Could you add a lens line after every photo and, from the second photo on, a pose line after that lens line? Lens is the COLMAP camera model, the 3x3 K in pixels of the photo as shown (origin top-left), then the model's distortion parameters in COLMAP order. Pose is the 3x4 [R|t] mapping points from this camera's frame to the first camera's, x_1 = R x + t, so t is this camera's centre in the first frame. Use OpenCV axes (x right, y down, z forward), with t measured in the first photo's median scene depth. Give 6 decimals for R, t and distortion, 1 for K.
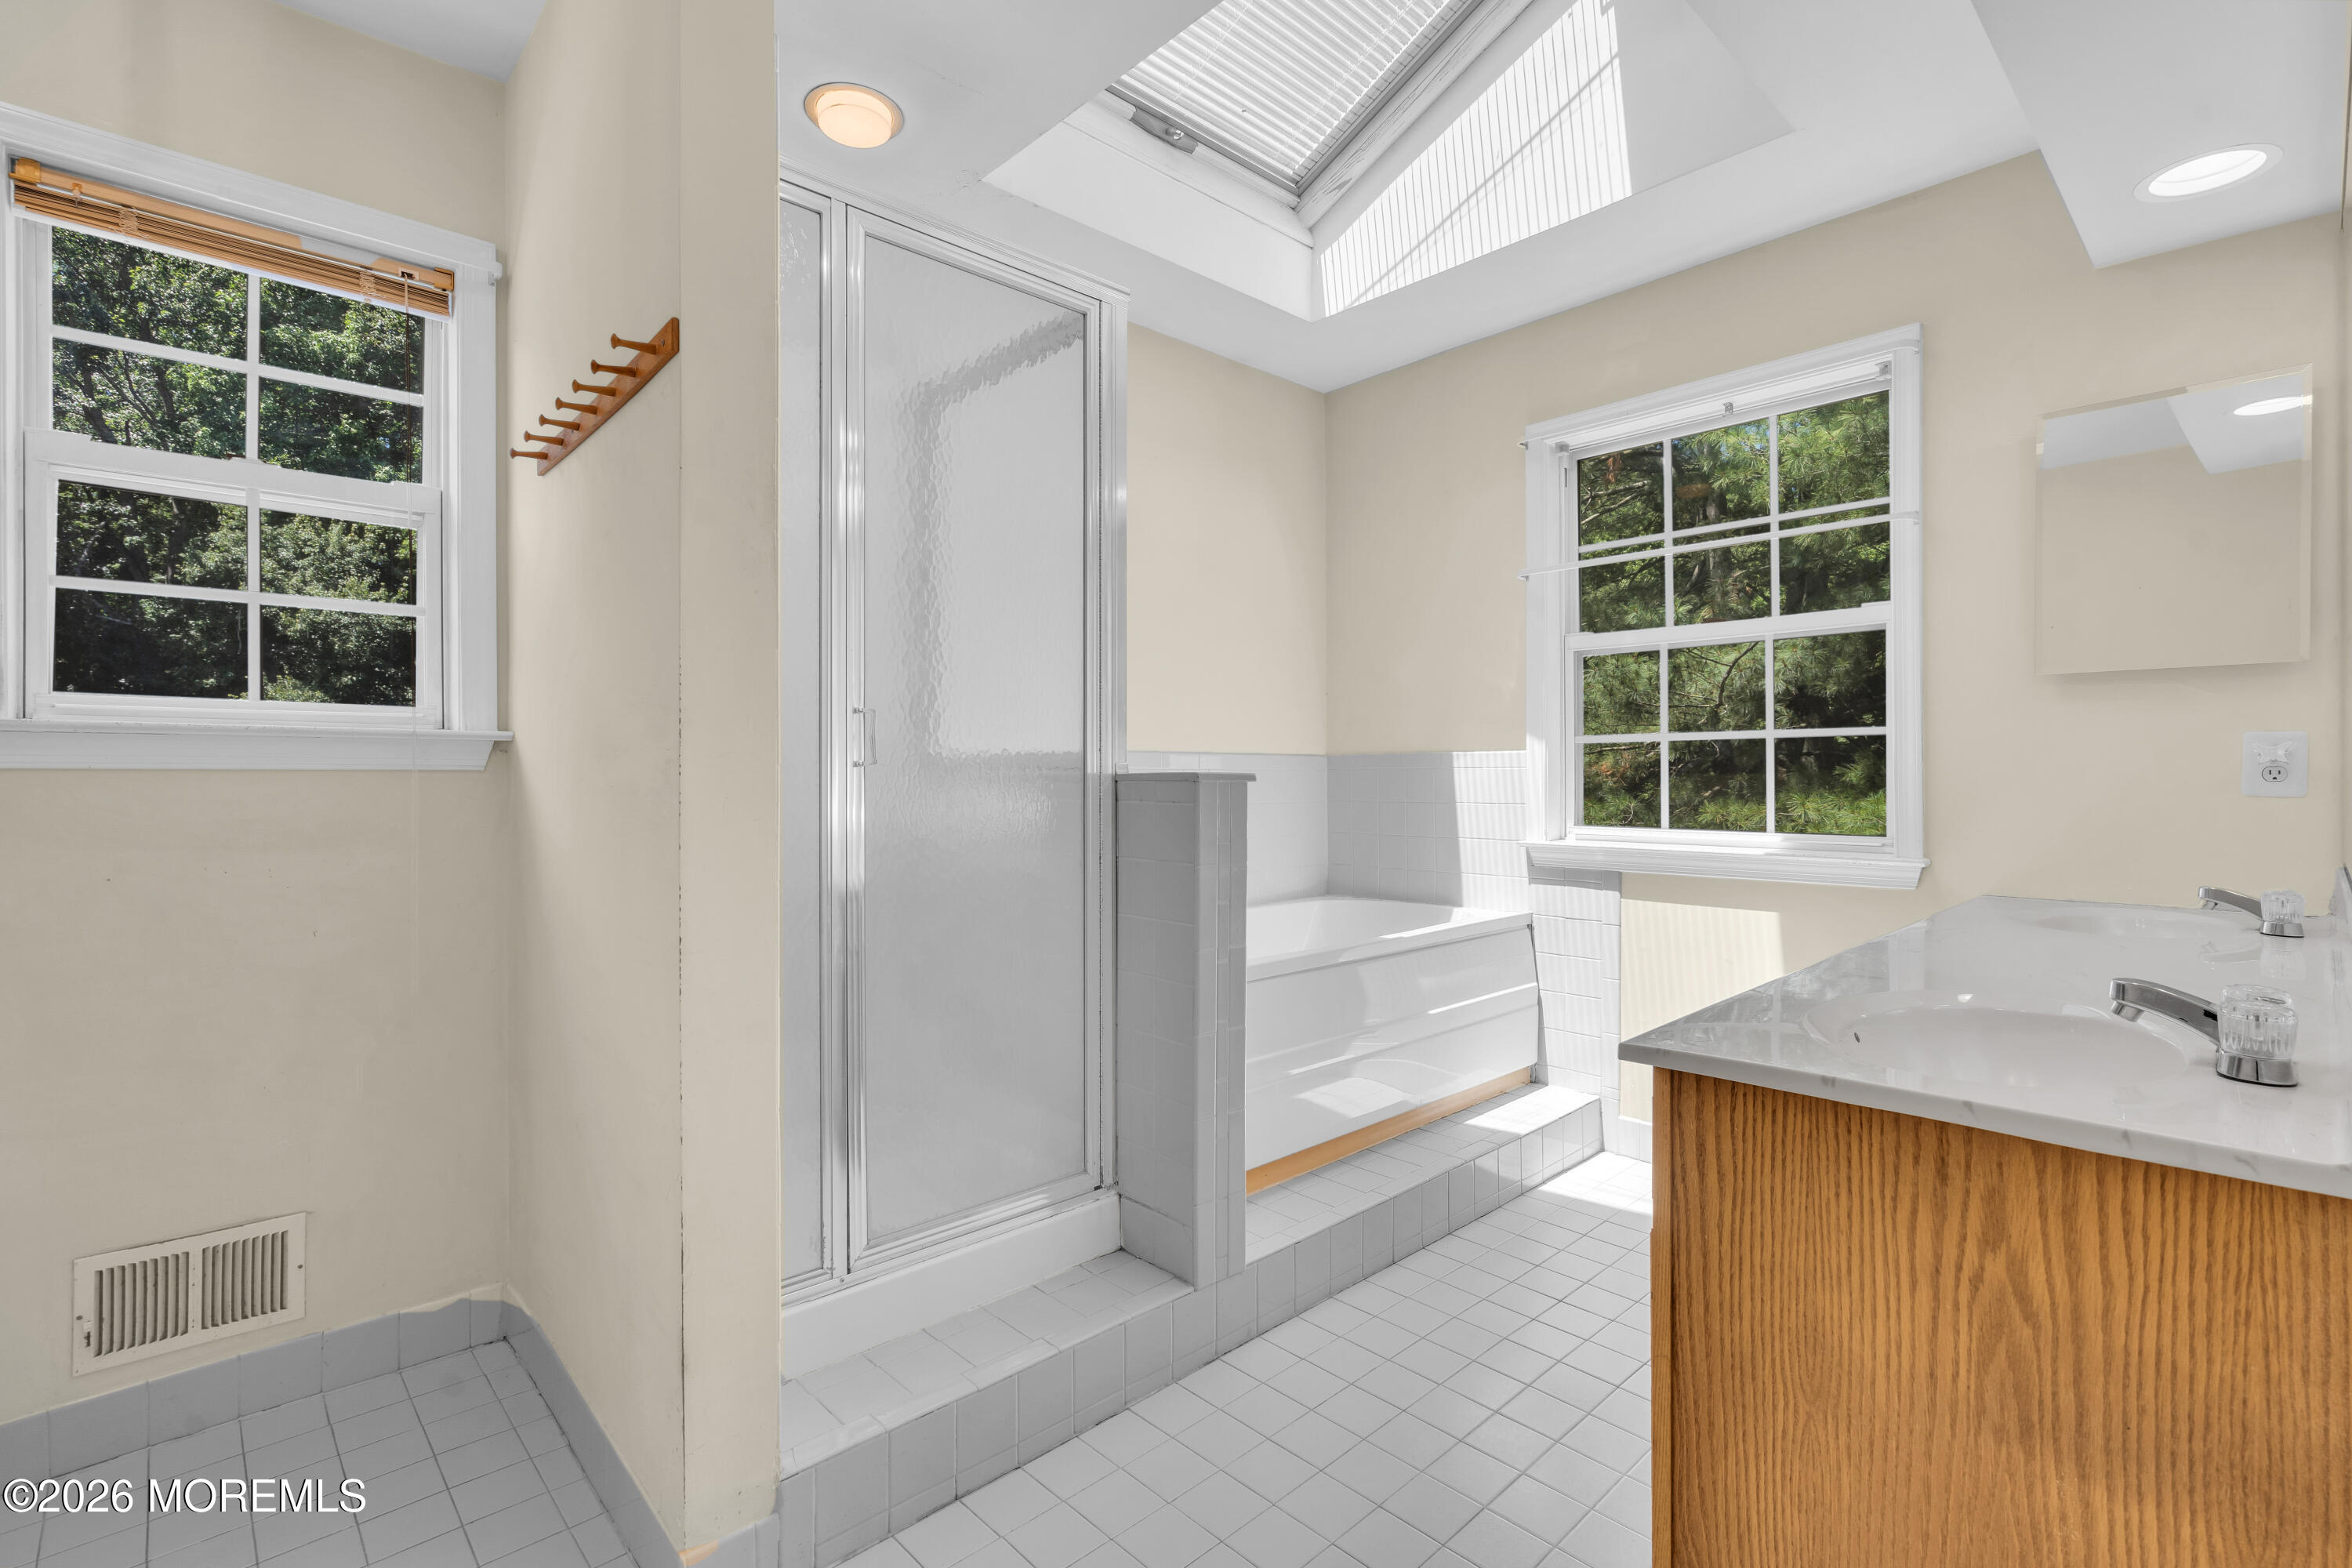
lens RADIAL K [[1078.5, 0, 1195.0], [0, 1078.5, 780.0], [0, 0, 1]] dist [-0.007050, 0.002108]
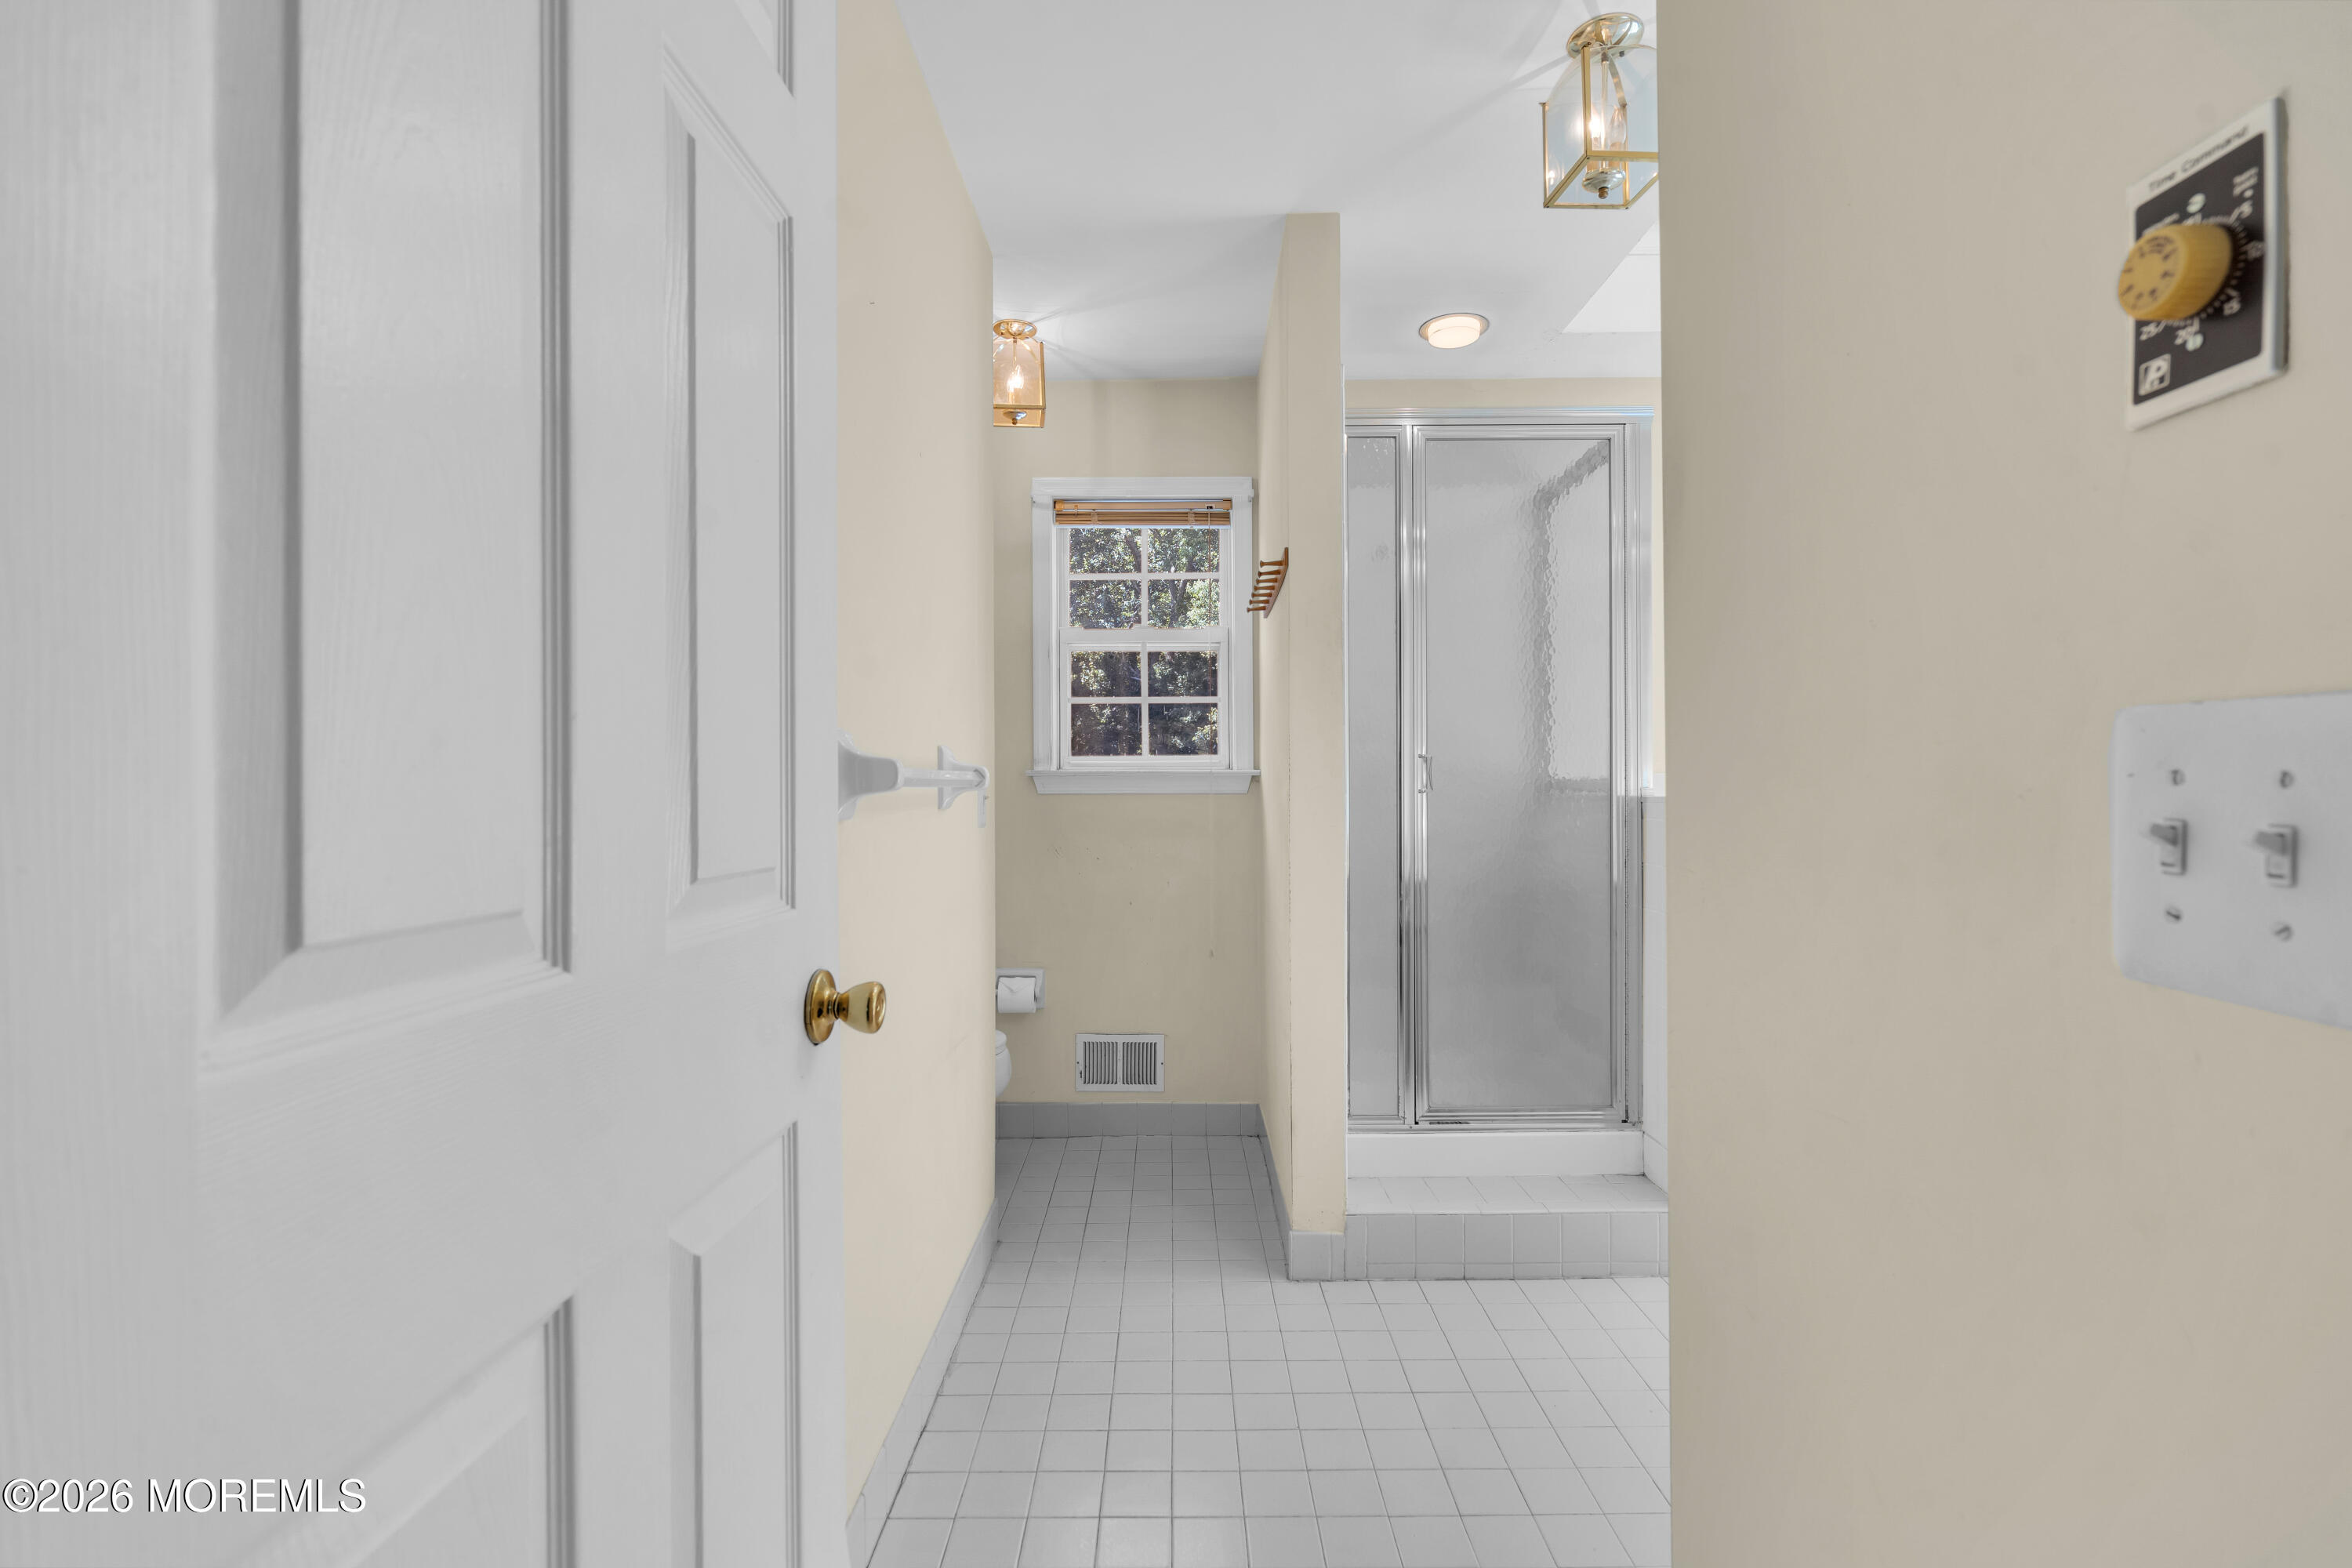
lens RADIAL K [[1078.5, 0, 1174.7], [0, 1078.5, 789.5], [0, 0, 1]] dist [-0.007050, 0.002108]
pose [[0.724907, -0.002504, -0.688842, 0.421070], [0.002425, 0.999996, -0.001083, -0.013618], [0.688842, -0.000885, 0.724911, -0.299391]]
